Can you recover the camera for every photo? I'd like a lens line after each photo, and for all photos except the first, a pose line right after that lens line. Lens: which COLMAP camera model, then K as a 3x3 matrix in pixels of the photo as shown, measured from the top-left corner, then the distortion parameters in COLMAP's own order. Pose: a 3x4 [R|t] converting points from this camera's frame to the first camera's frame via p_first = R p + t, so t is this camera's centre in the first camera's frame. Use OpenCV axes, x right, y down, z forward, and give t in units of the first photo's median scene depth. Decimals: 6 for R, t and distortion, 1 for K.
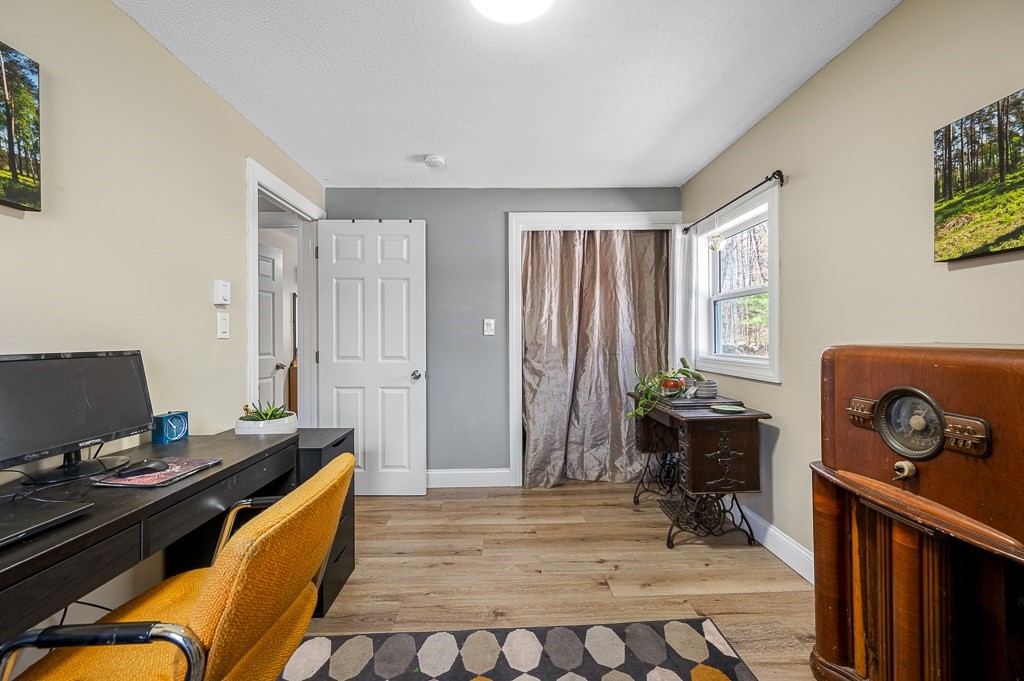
lens RADIAL K [[398.2, 0, 512.0], [0, 398.2, 340.5], [0, 0, 1]] dist [-0.000135, -0.000037]
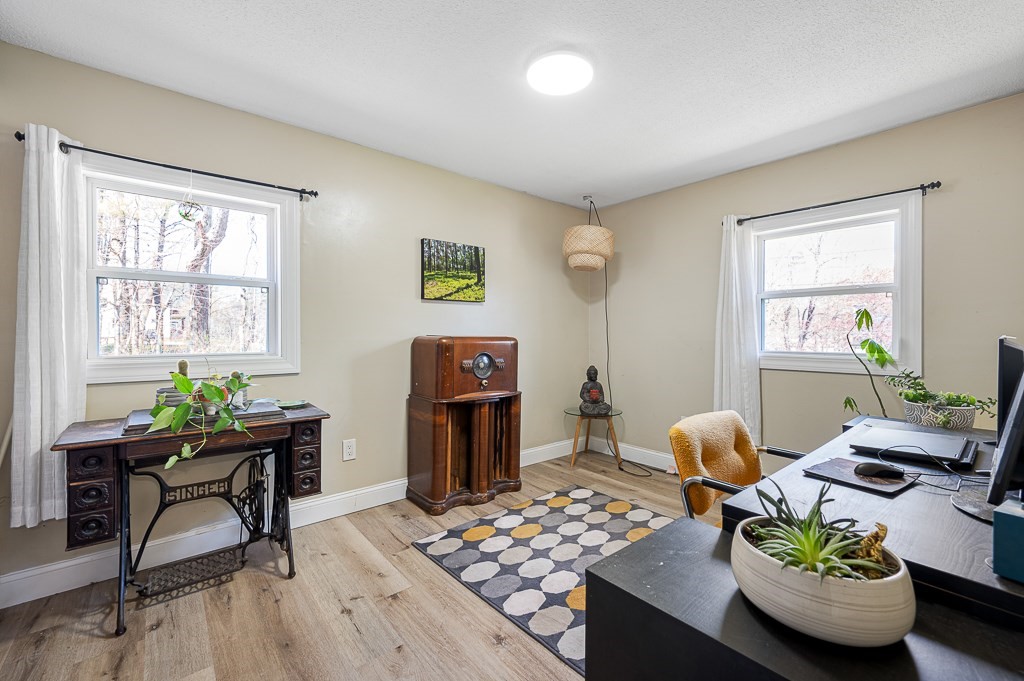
lens RADIAL K [[425.9, 0, 512.0], [0, 425.9, 340.5], [0, 0, 1]] dist [0.001899, 0.000244]
pose [[-0.622879, -0.009084, 0.782265, -1.075858], [0.001235, 0.999920, 0.012595, 0.004417], [-0.782317, 0.008812, -0.622818, 2.119787]]
